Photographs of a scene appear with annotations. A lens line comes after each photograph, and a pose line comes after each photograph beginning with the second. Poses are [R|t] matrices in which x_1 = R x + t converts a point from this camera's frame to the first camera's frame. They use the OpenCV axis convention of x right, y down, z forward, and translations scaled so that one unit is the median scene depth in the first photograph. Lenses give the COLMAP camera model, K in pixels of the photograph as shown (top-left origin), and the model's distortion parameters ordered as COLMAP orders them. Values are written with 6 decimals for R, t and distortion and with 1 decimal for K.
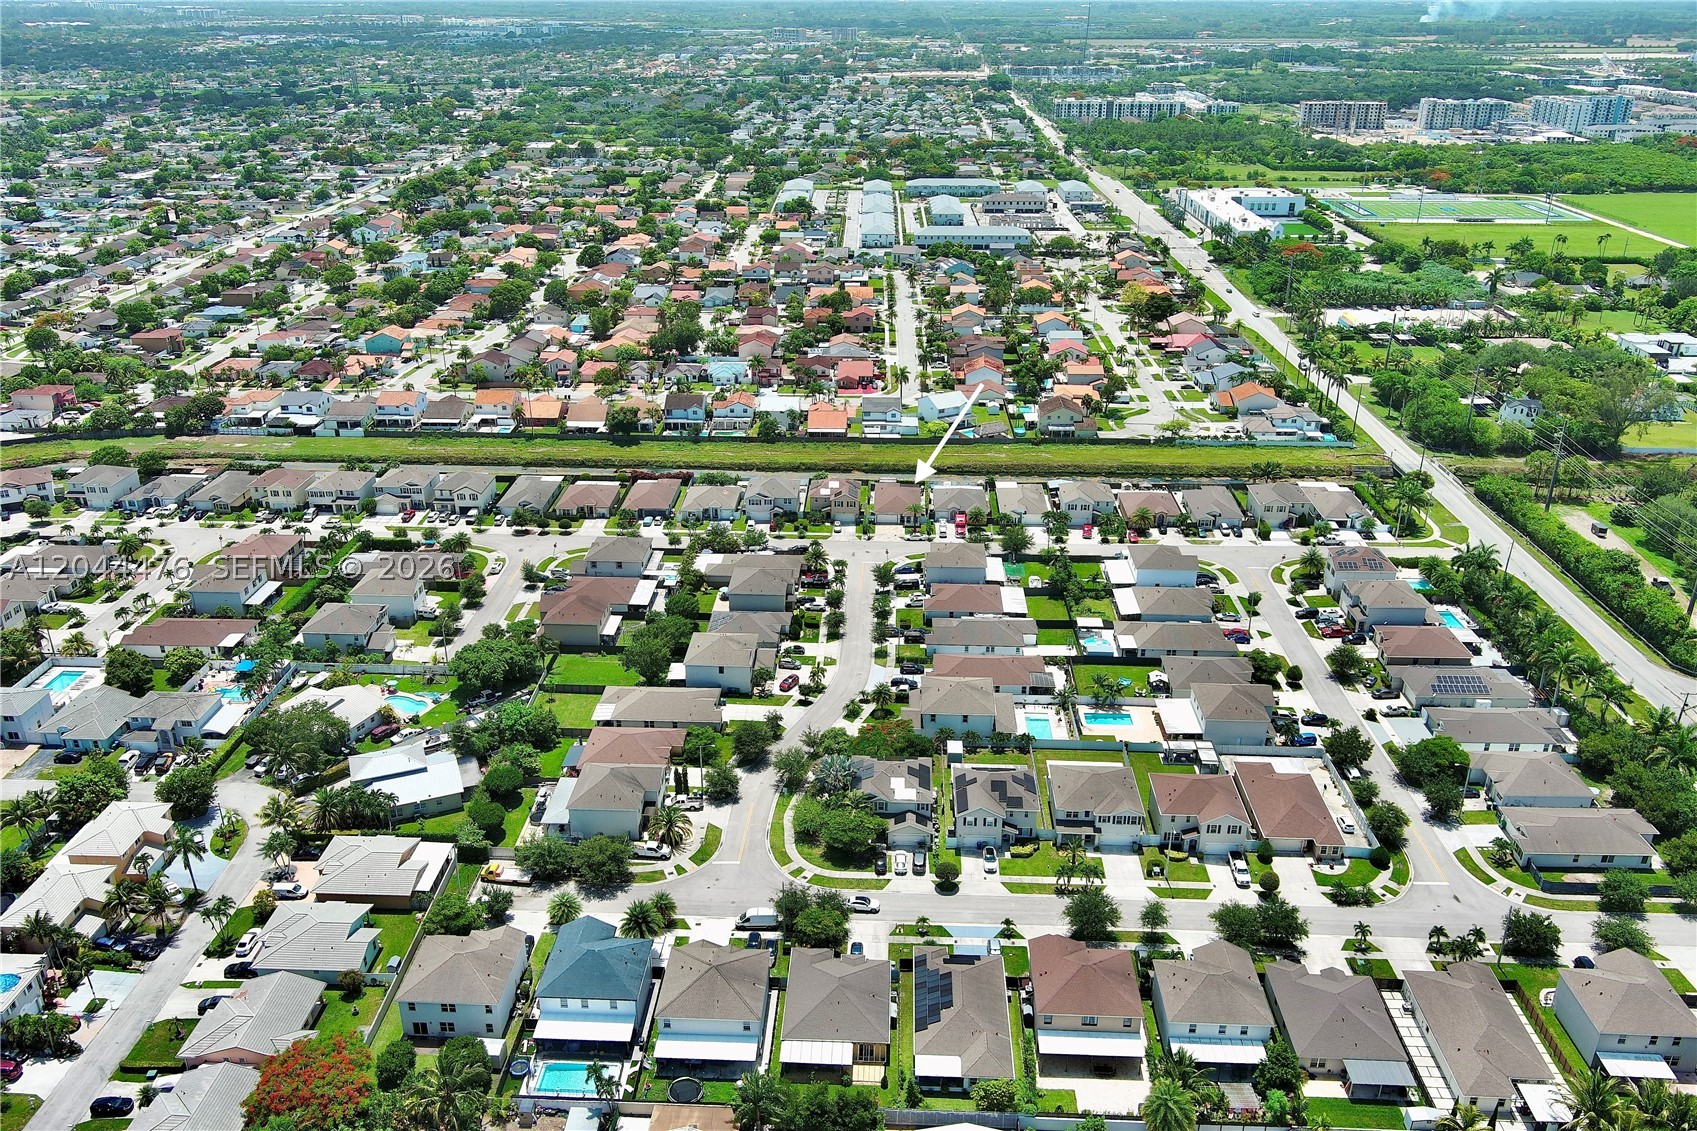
lens RADIAL K [[1317.6, 0, 841.3], [0, 1317.6, 561.8], [0, 0, 1]] dist [0.008689, 0.000607]
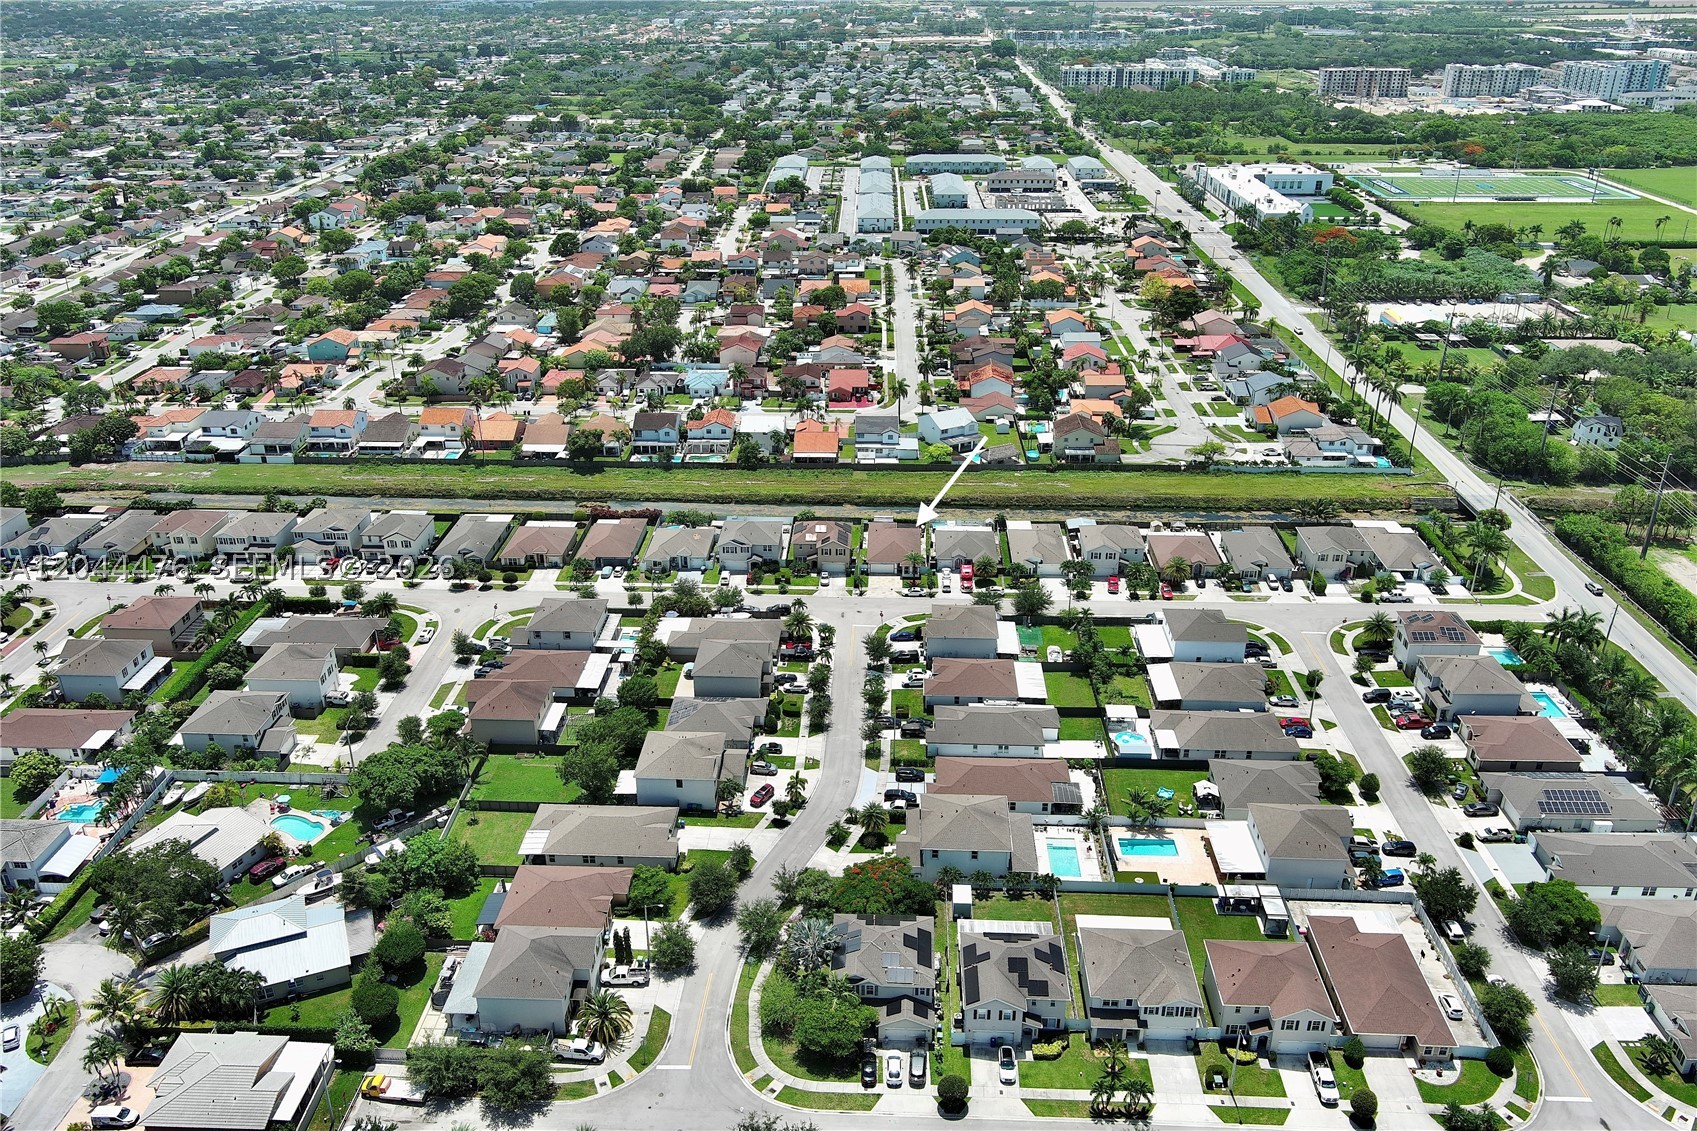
lens RADIAL K [[1317.6, 0, 841.3], [0, 1317.6, 561.8], [0, 0, 1]] dist [0.008689, 0.000607]
pose [[0.999994, -0.002762, -0.001888, 0.006395], [0.002807, 0.999700, 0.024325, -0.038934], [0.001821, -0.024330, 0.999702, 0.088192]]
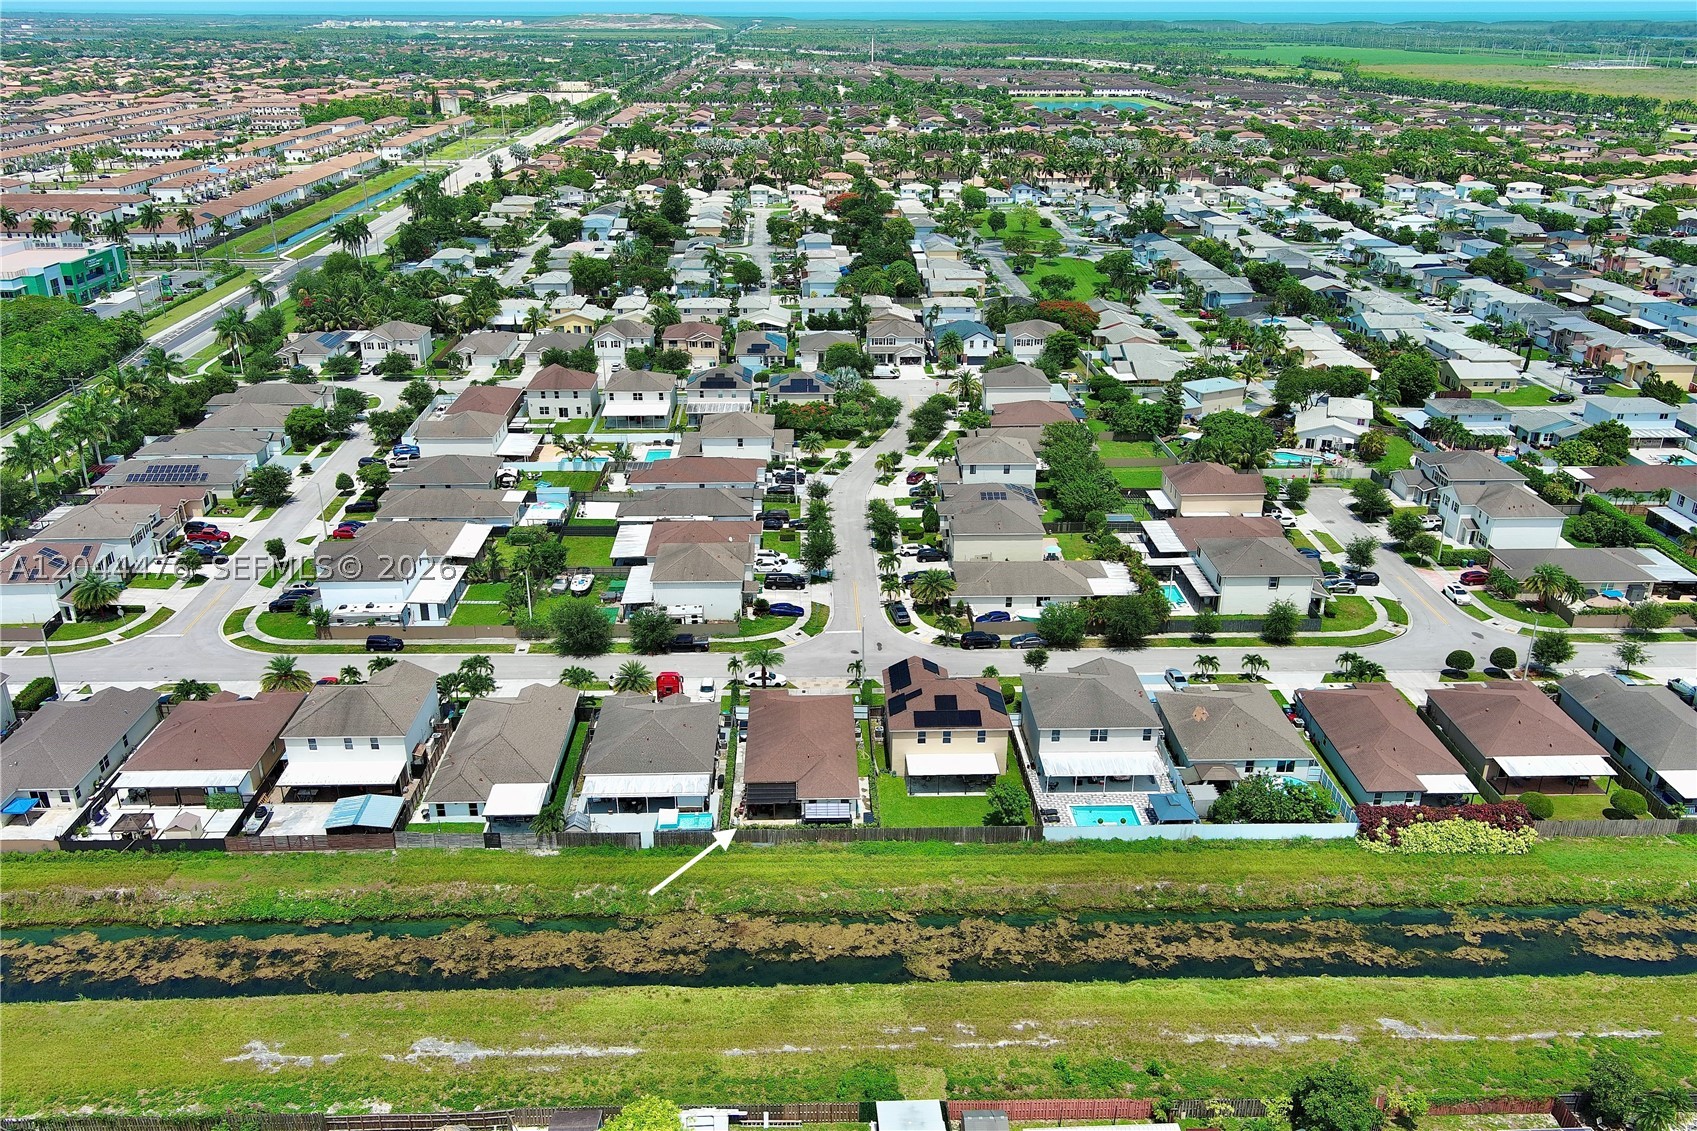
lens RADIAL K [[1317.6, 0, 841.3], [0, 1317.6, 561.8], [0, 0, 1]] dist [0.008689, 0.000607]
pose [[-0.997334, 0.025623, -0.068318, 0.039204], [-0.032054, 0.687260, 0.725704, -0.270951], [0.065547, 0.725960, -0.684606, 0.854750]]
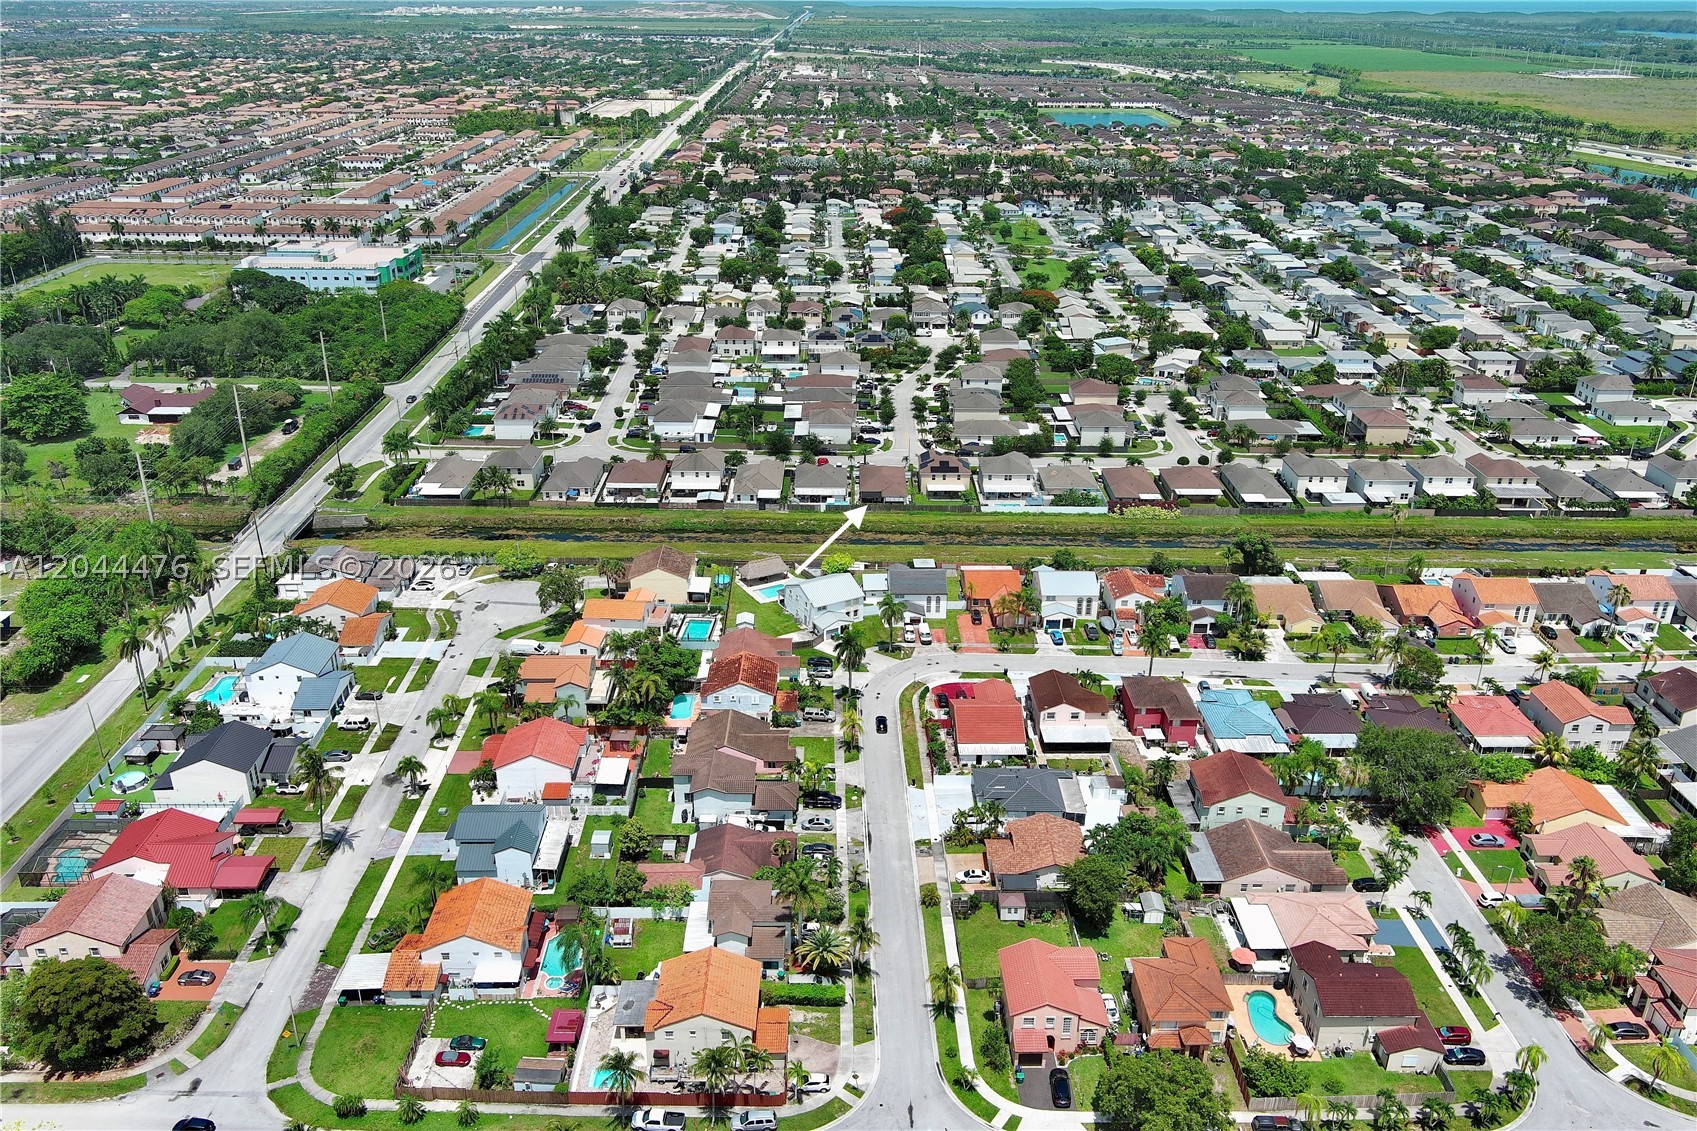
lens RADIAL K [[1317.6, 0, 841.3], [0, 1317.6, 561.8], [0, 0, 1]] dist [0.008689, 0.000607]
pose [[-0.999190, 0.009527, -0.039101, 0.078137], [-0.022391, 0.675707, 0.736830, -0.509691], [0.033441, 0.737109, -0.674946, 1.178601]]
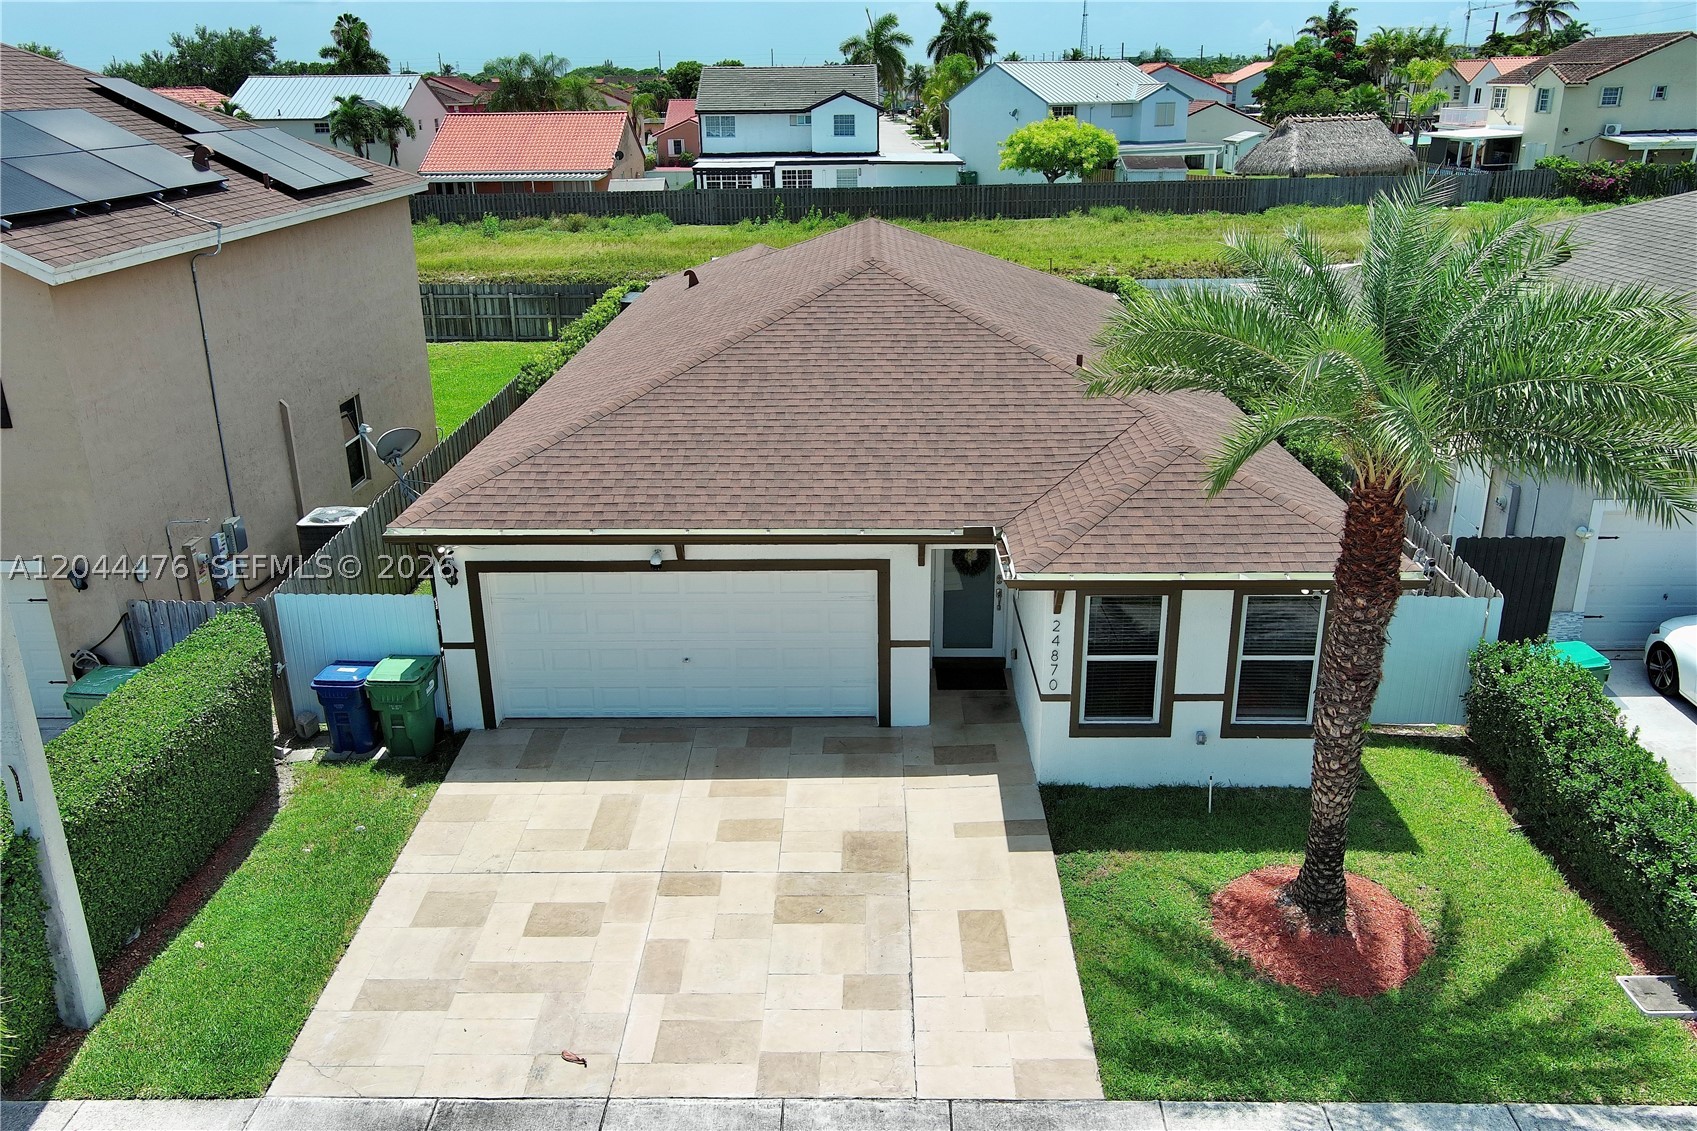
lens RADIAL K [[1317.6, 0, 841.3], [0, 1317.6, 561.8], [0, 0, 1]] dist [0.008689, 0.000607]
pose [[0.999589, -0.021517, 0.018940, 0.026860], [0.022655, 0.997814, -0.062072, -0.021859], [-0.017563, 0.062476, 0.997892, 0.632943]]
